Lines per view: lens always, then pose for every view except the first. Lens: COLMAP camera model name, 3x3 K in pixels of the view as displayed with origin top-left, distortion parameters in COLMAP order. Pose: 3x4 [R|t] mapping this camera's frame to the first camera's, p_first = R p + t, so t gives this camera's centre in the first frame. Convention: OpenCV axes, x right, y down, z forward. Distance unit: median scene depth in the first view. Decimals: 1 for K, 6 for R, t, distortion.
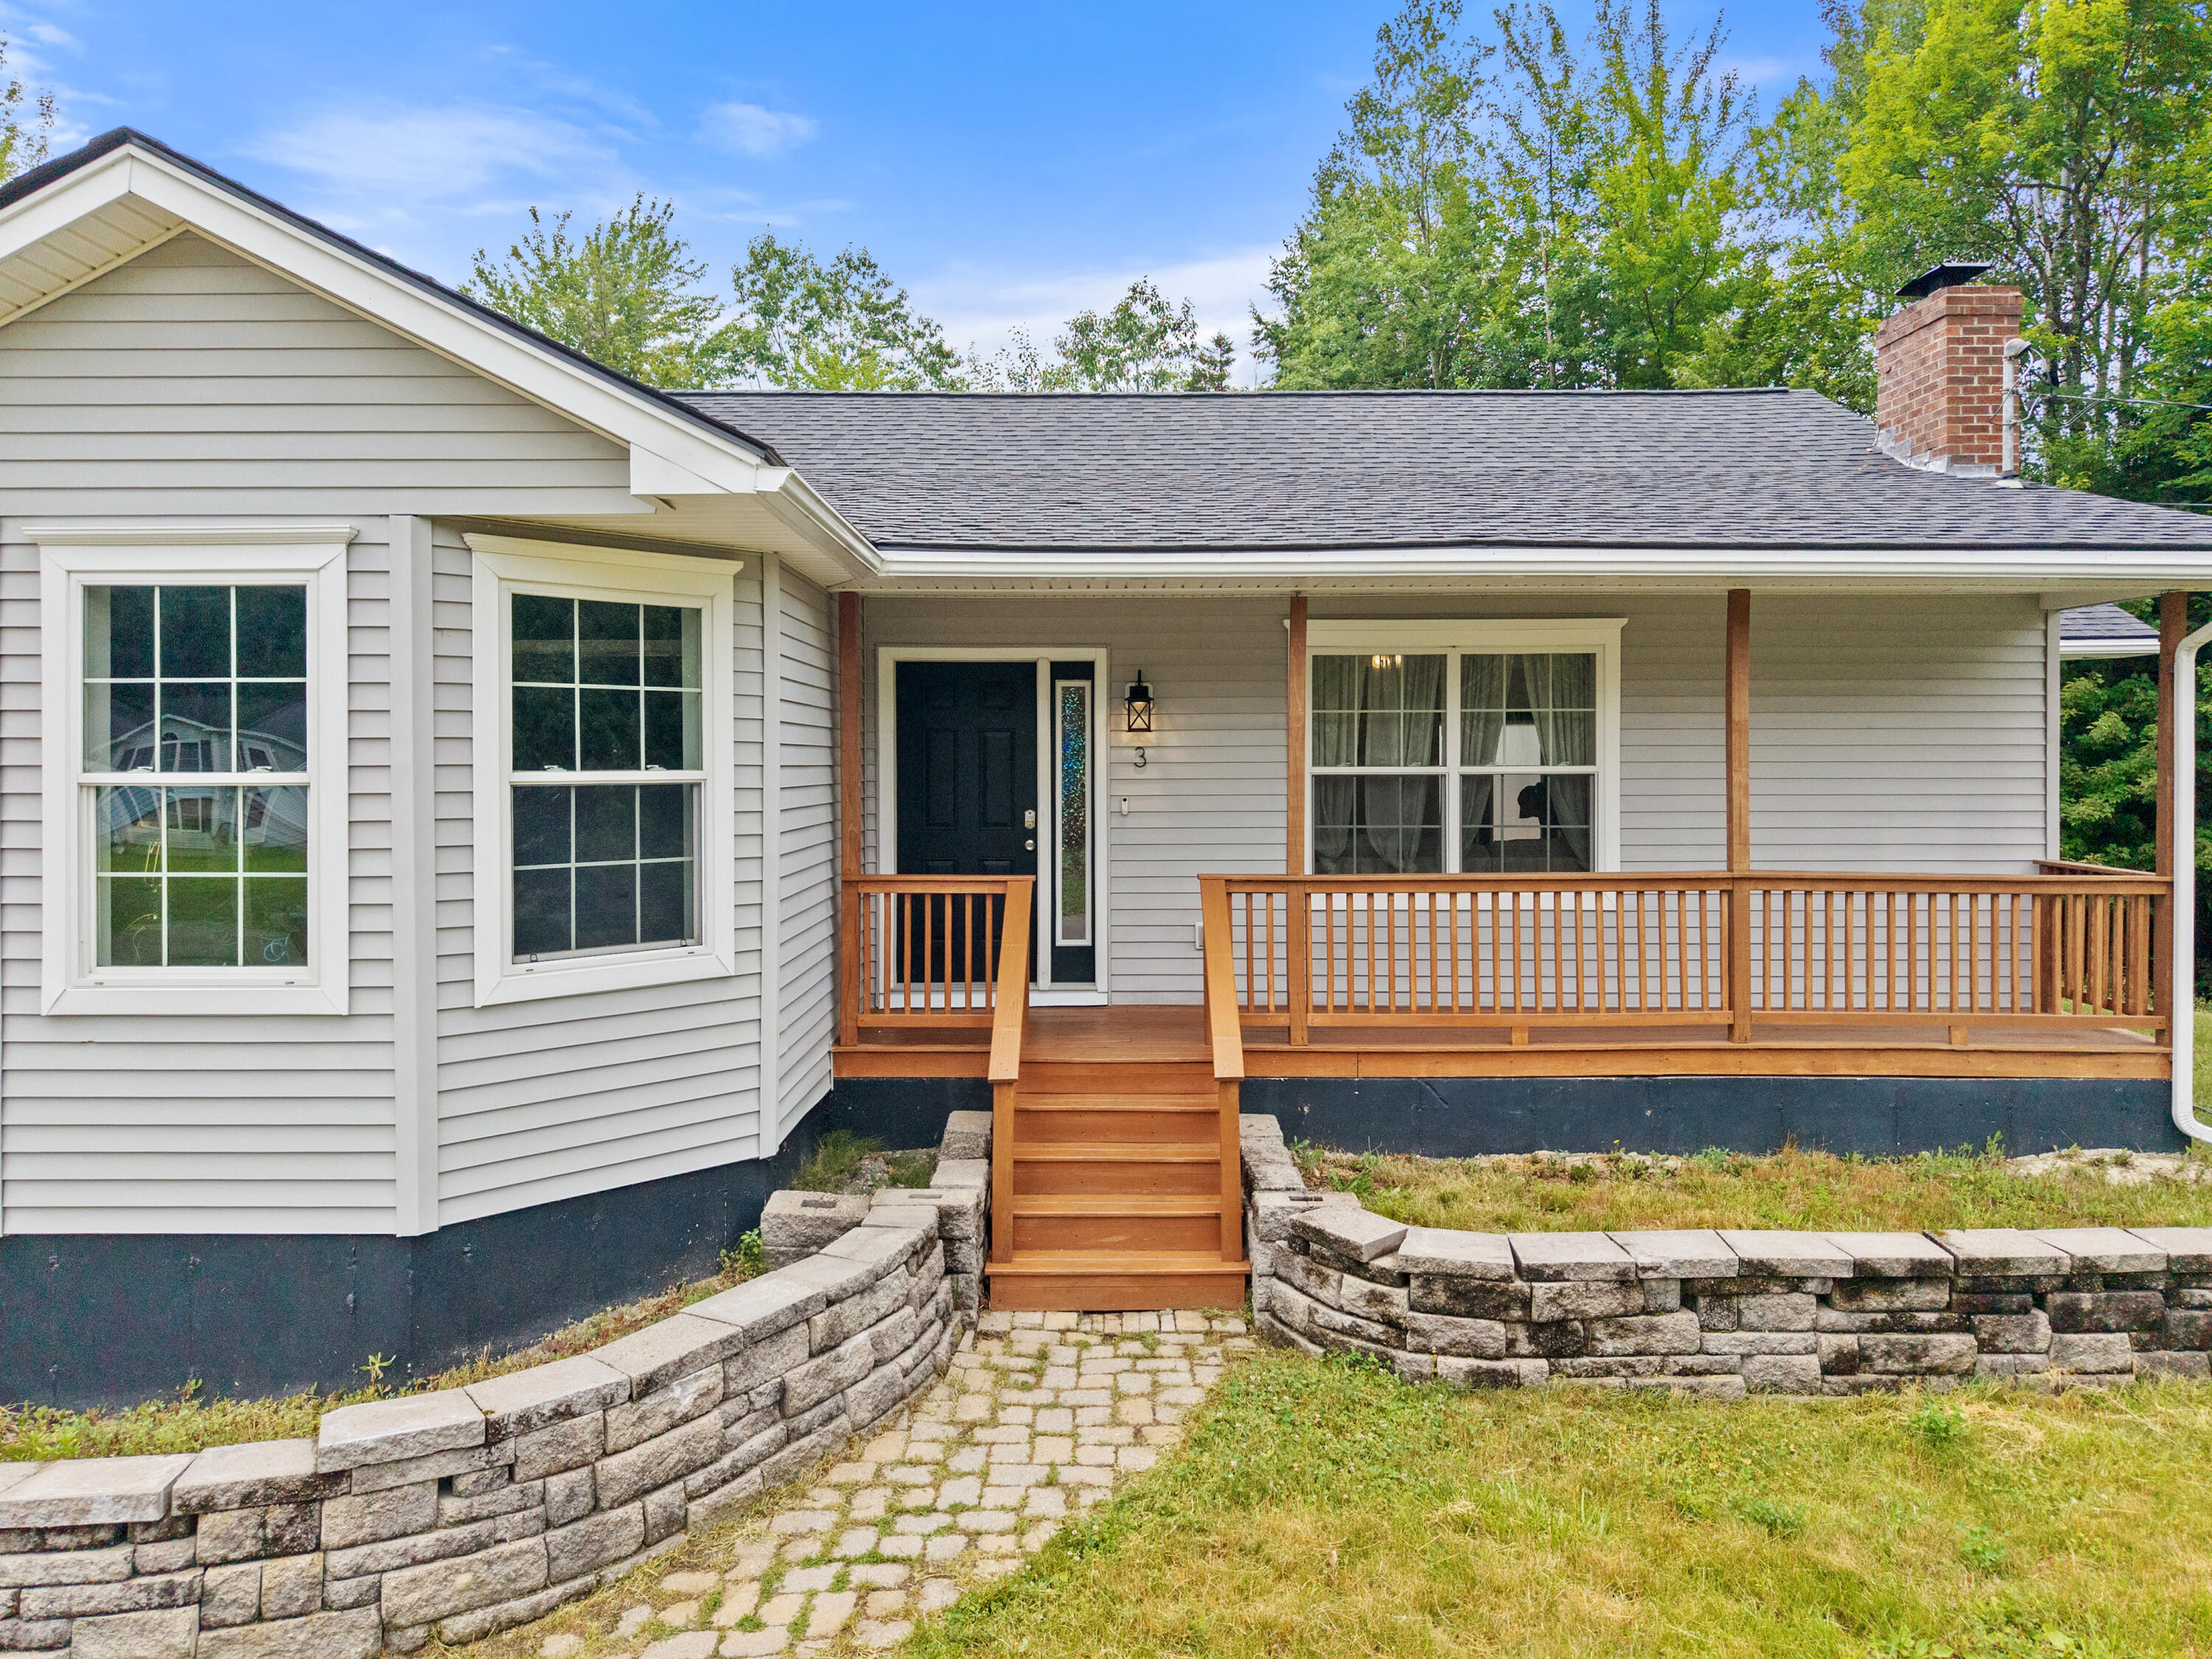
lens RADIAL K [[1528.1, 0, 1088.9], [0, 1528.1, 767.5], [0, 0, 1]] dist [0.025039, -0.021932]
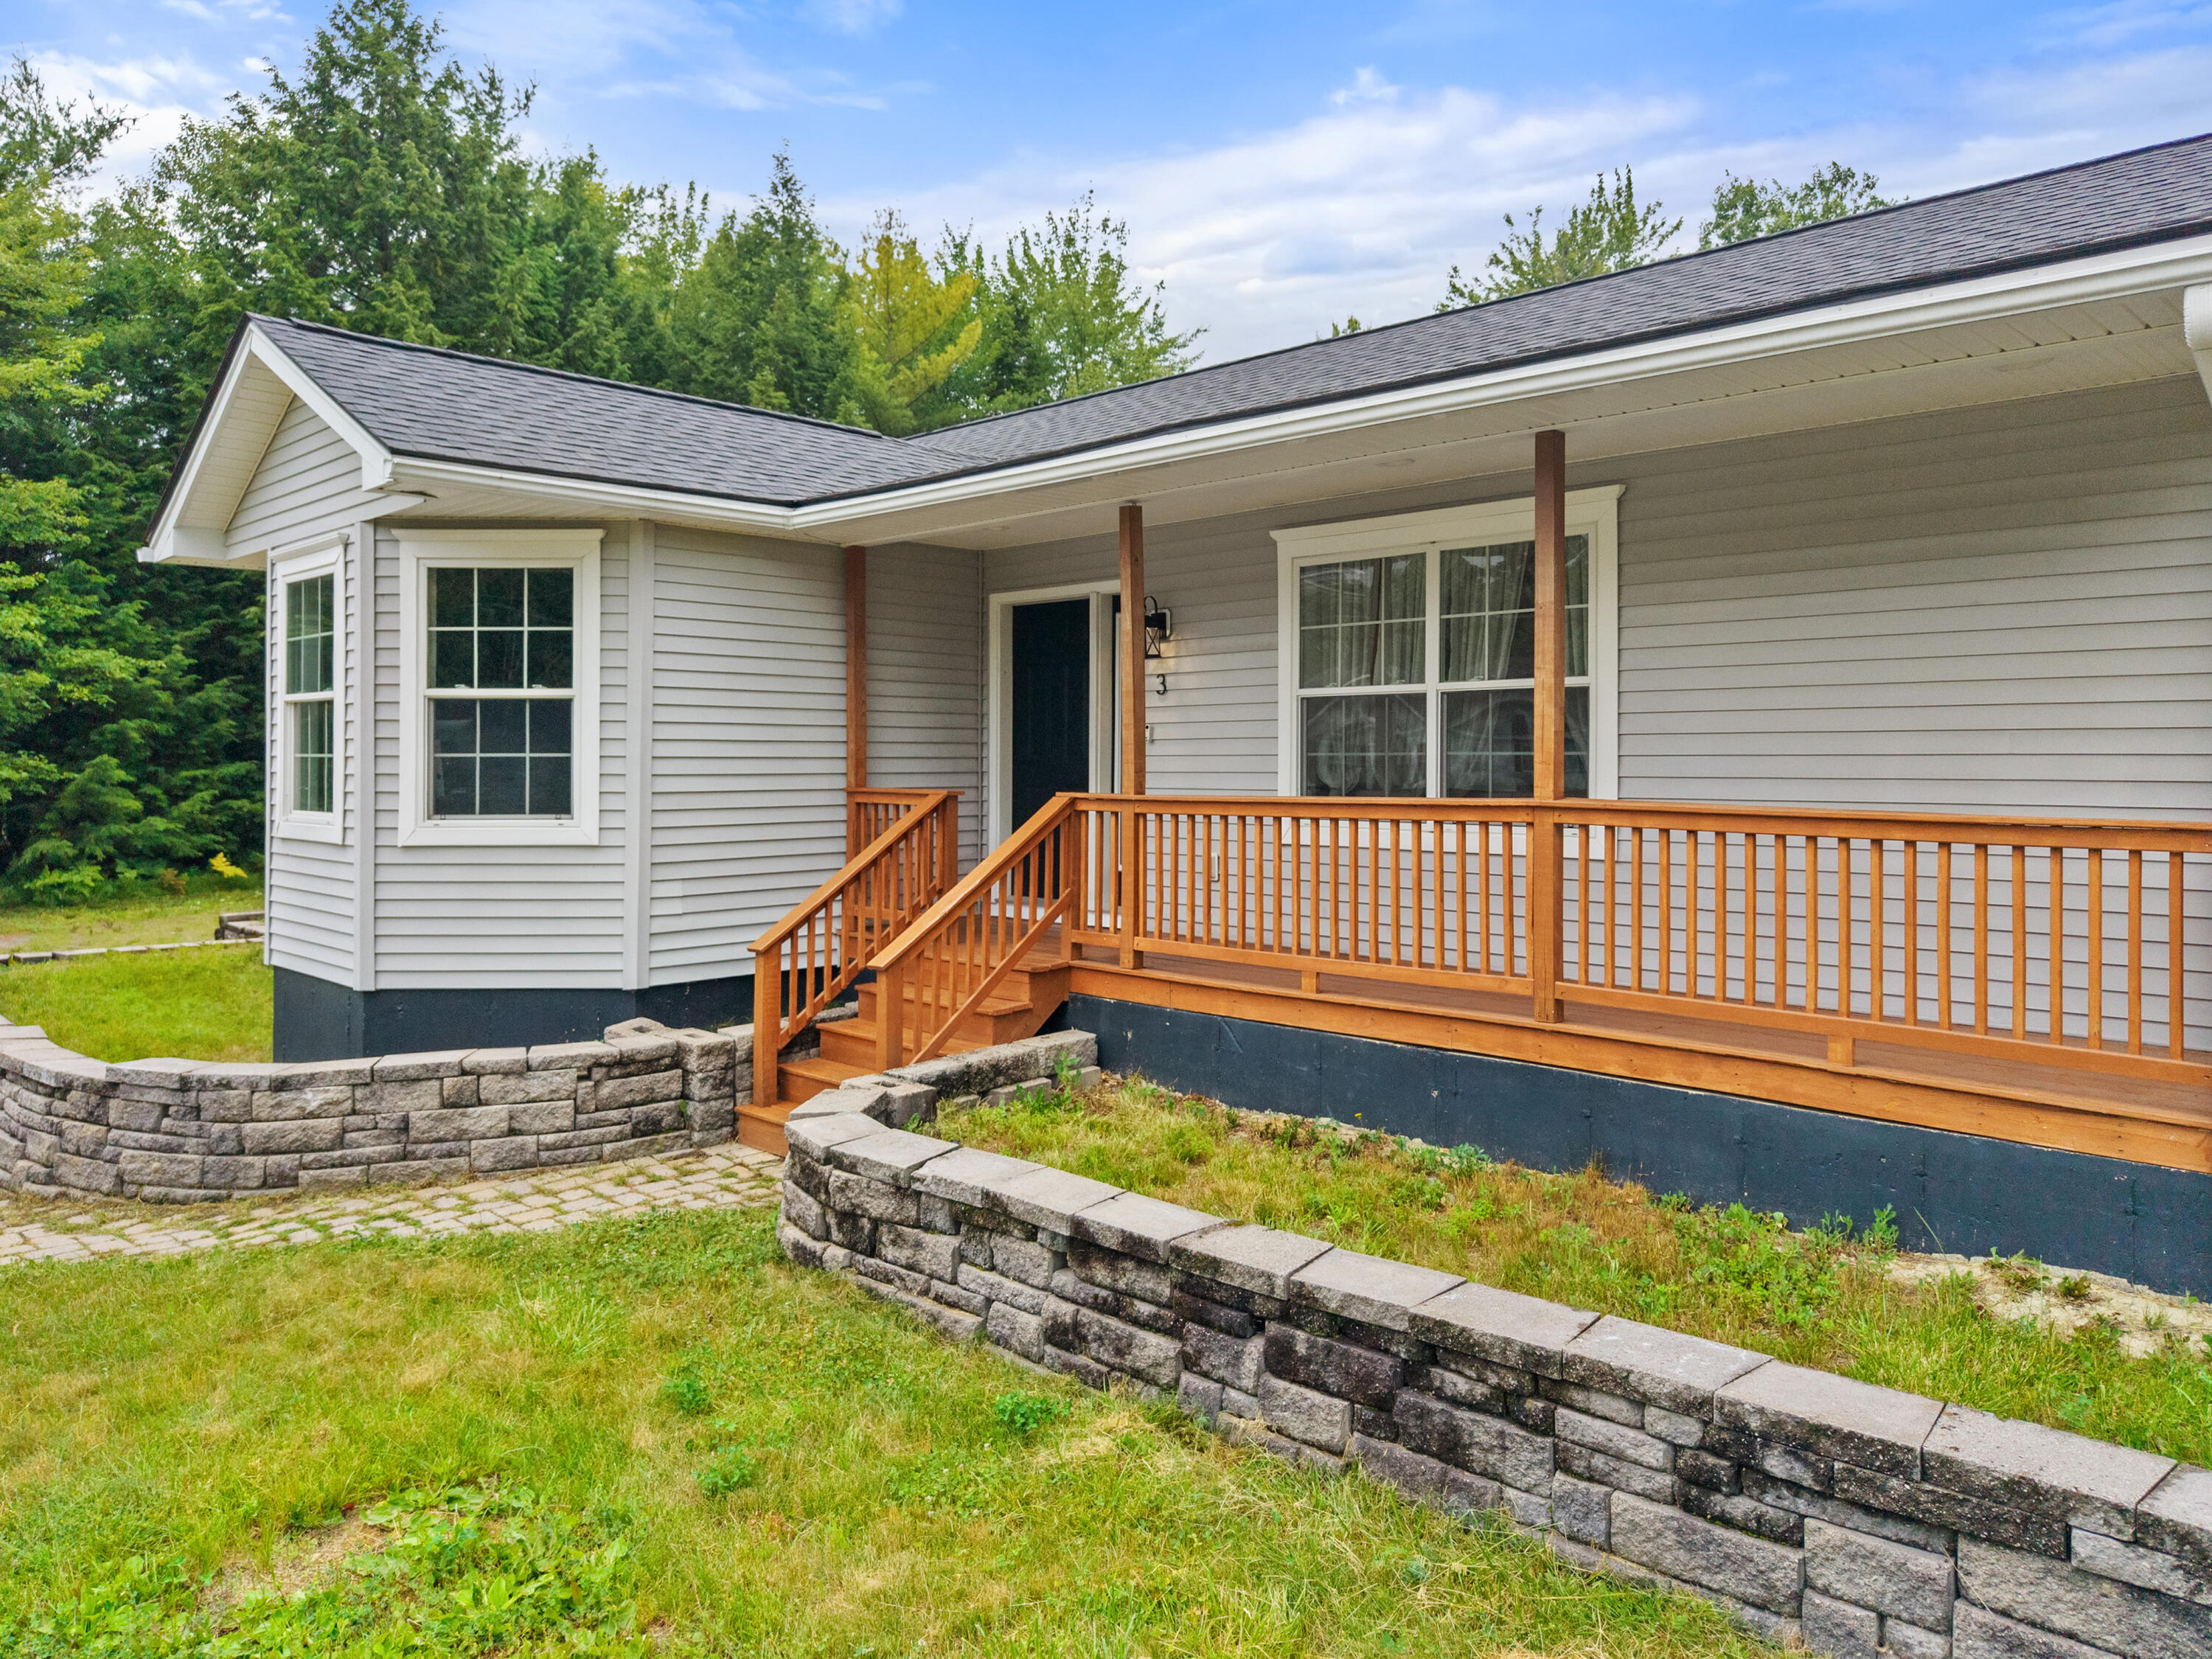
lens RADIAL K [[1536.5, 0, 1078.8], [0, 1536.5, 727.2], [0, 0, 1]] dist [0.046791, -0.060337]
pose [[0.705879, -0.009829, -0.708264, 1.096267], [-0.003333, 0.999847, -0.017197, 0.061973], [0.708325, 0.014500, 0.705738, 0.387933]]
